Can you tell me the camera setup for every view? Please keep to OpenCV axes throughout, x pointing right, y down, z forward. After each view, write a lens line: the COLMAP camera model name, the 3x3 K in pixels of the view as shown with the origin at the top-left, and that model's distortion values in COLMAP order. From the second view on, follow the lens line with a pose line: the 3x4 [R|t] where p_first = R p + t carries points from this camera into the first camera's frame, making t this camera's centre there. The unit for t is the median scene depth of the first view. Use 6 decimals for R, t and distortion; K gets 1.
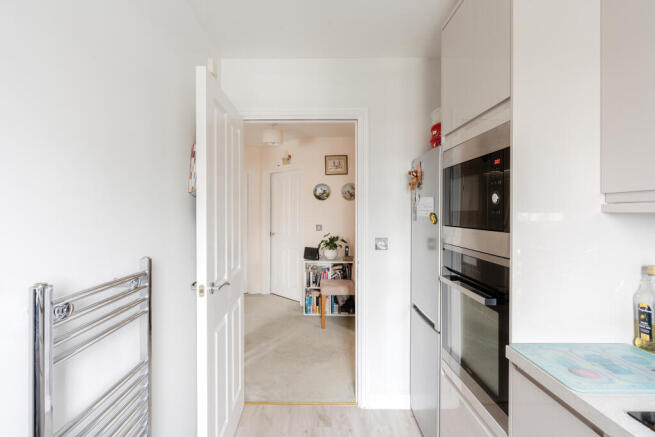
lens RADIAL K [[310.6, 0, 327.5], [0, 310.6, 214.3], [0, 0, 1]] dist [0.000765, 0.000023]
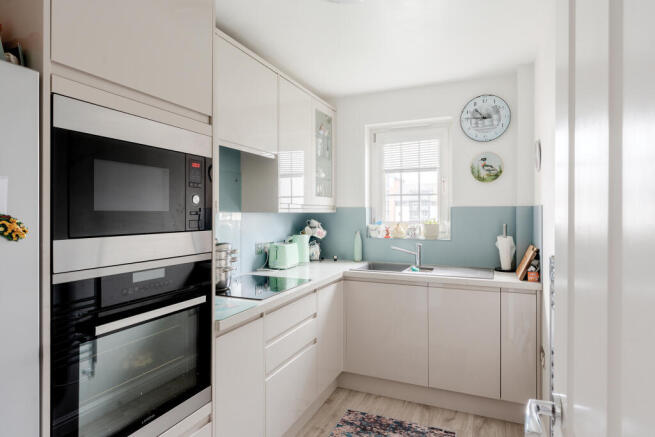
lens RADIAL K [[374.4, 0, 327.1], [0, 374.4, 213.9], [0, 0, 1]] dist [0.003168, -0.001466]
pose [[-0.898934, -0.002519, 0.438077, -0.409870], [0.005588, 0.999836, 0.017216, -0.023736], [-0.438049, 0.017924, -0.898772, 1.942579]]
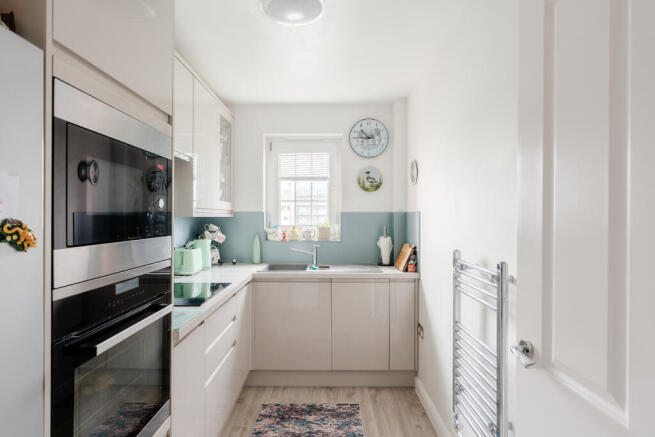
lens RADIAL K [[360.3, 0, 327.6], [0, 360.3, 218.5], [0, 0, 1]] dist [-0.002602, -0.002420]
pose [[-0.998985, -0.003698, 0.044886, -0.040075], [-0.002857, 0.999820, 0.018780, -0.027567], [-0.044947, 0.018633, -0.998816, 2.122309]]
